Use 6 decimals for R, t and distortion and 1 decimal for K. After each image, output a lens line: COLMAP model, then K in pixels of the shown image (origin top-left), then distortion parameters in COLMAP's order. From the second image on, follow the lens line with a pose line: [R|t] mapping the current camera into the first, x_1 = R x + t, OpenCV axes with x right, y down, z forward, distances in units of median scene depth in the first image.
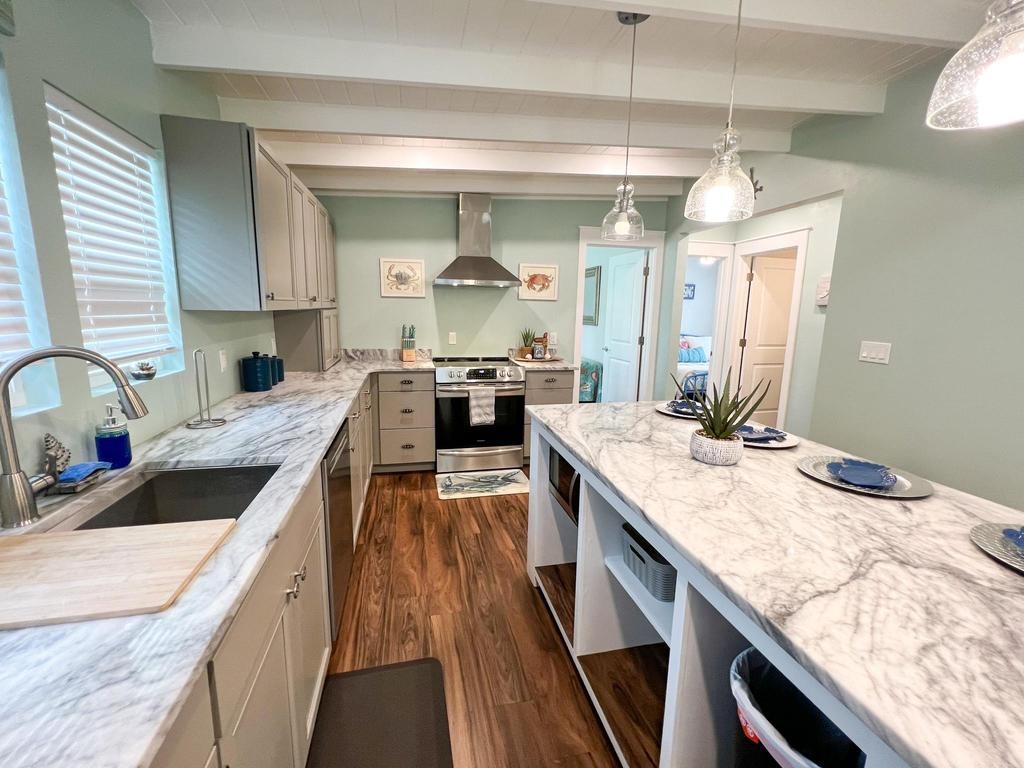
lens RADIAL K [[432.6, 0, 512.0], [0, 432.6, 384.0], [0, 0, 1]] dist [-0.001025, -0.000122]
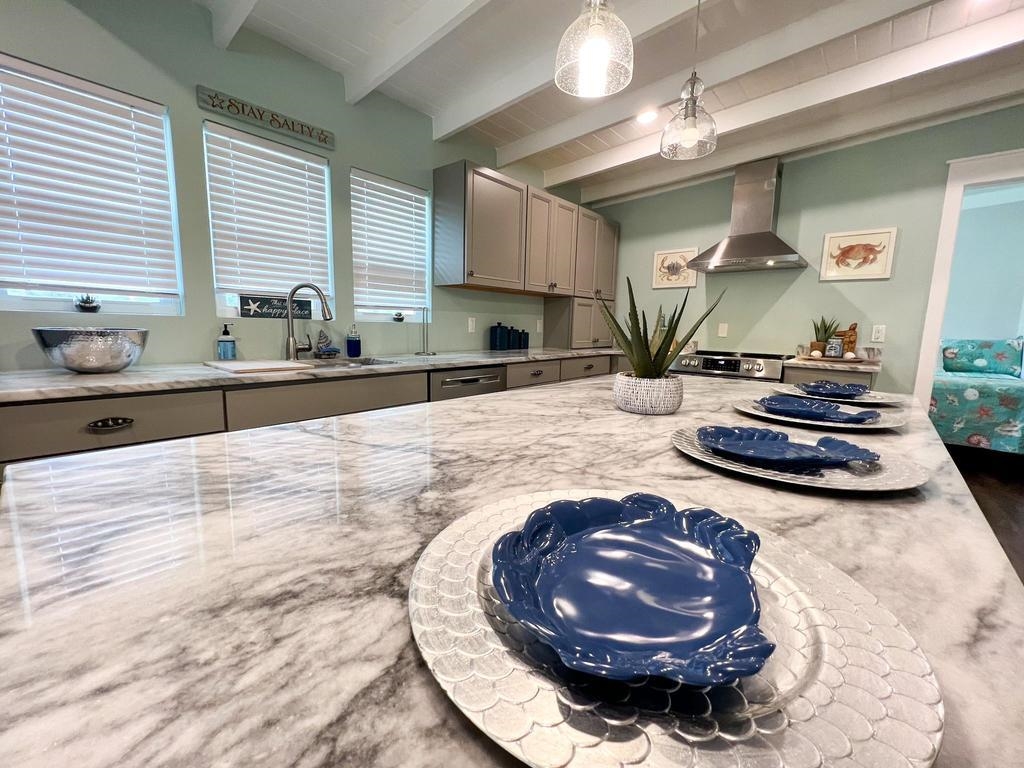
lens RADIAL K [[422.9, 0, 512.0], [0, 422.9, 384.0], [0, 0, 1]] dist [0.000535, -0.000179]
pose [[0.589885, 0.103865, -0.800779, 0.419766], [-0.148956, 0.988671, 0.018508, 0.070267], [0.793629, 0.108363, 0.598674, 0.181911]]
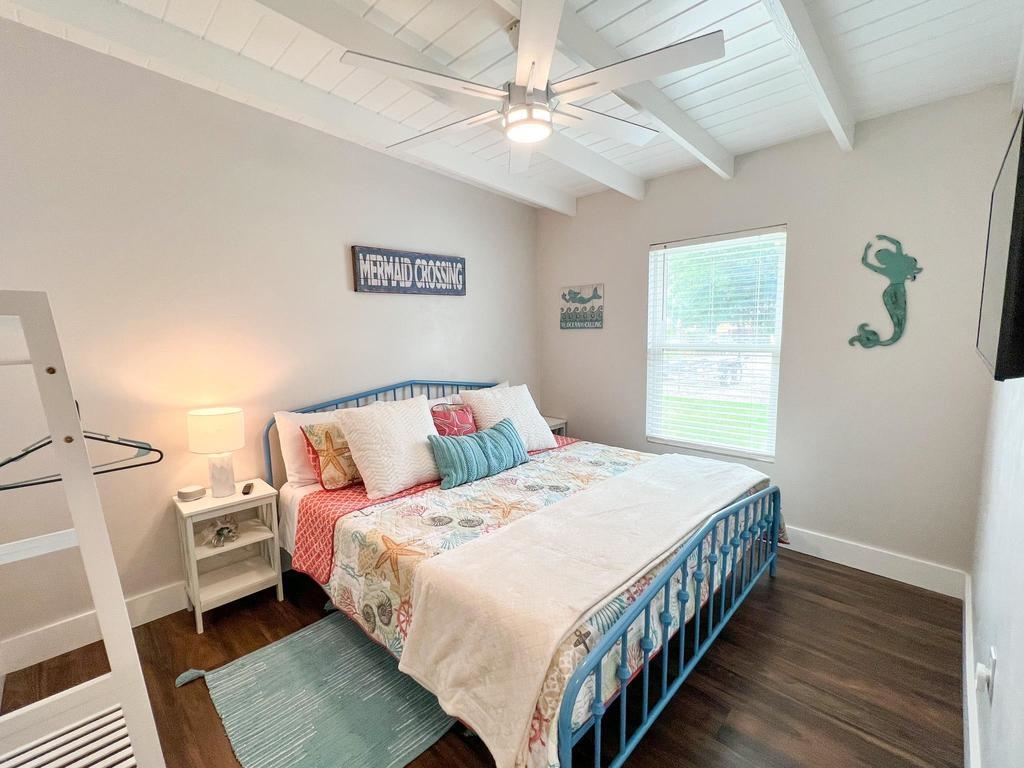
lens RADIAL K [[432.6, 0, 512.0], [0, 432.6, 384.0], [0, 0, 1]] dist [-0.001025, -0.000122]
pose [[0.843565, -0.093518, 0.528822, 0.611995], [0.121121, 0.992480, -0.017698, -0.261617], [-0.523190, 0.078981, 0.848548, 1.669890]]
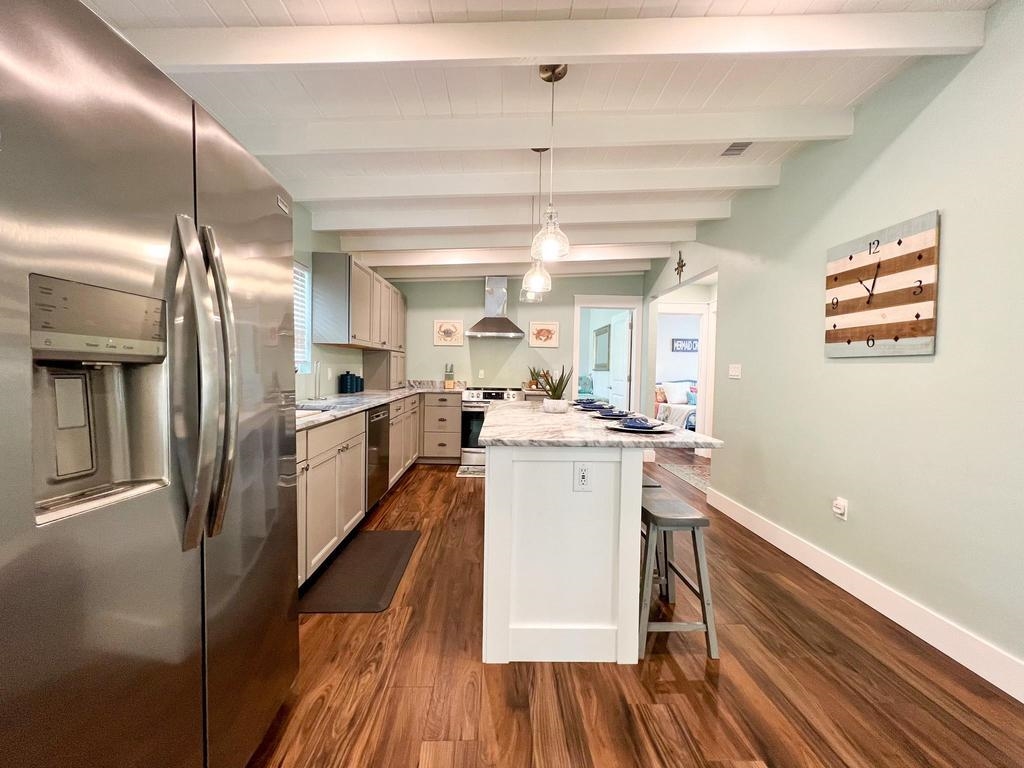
lens RADIAL K [[408.0, 0, 512.0], [0, 408.0, 384.0], [0, 0, 1]] dist [0.000178, -0.000069]
pose [[0.980827, 0.005752, -0.194795, 0.290572], [-0.033015, 0.990020, -0.137006, 0.139299], [0.192063, 0.140810, 0.971228, -0.357589]]
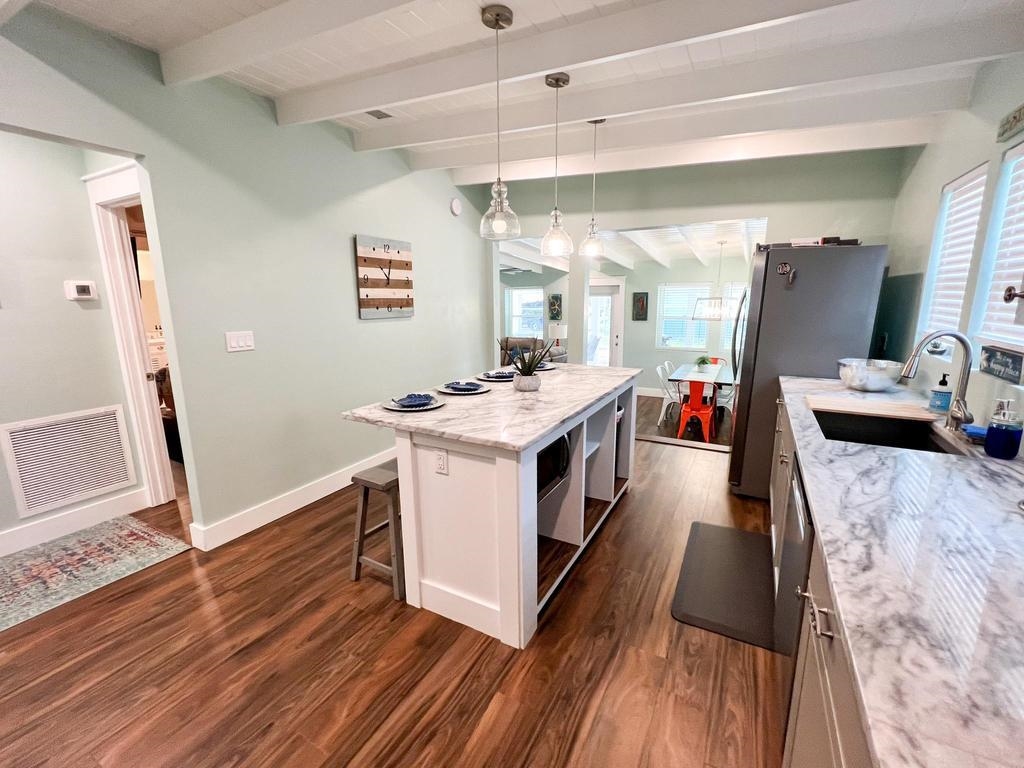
lens RADIAL K [[432.6, 0, 512.0], [0, 432.6, 384.0], [0, 0, 1]] dist [-0.001025, -0.000122]
pose [[-0.739875, -0.142316, 0.657519, -0.286967], [0.111608, 0.937858, 0.328581, -0.194570], [-0.663422, 0.316493, -0.678014, 1.024507]]
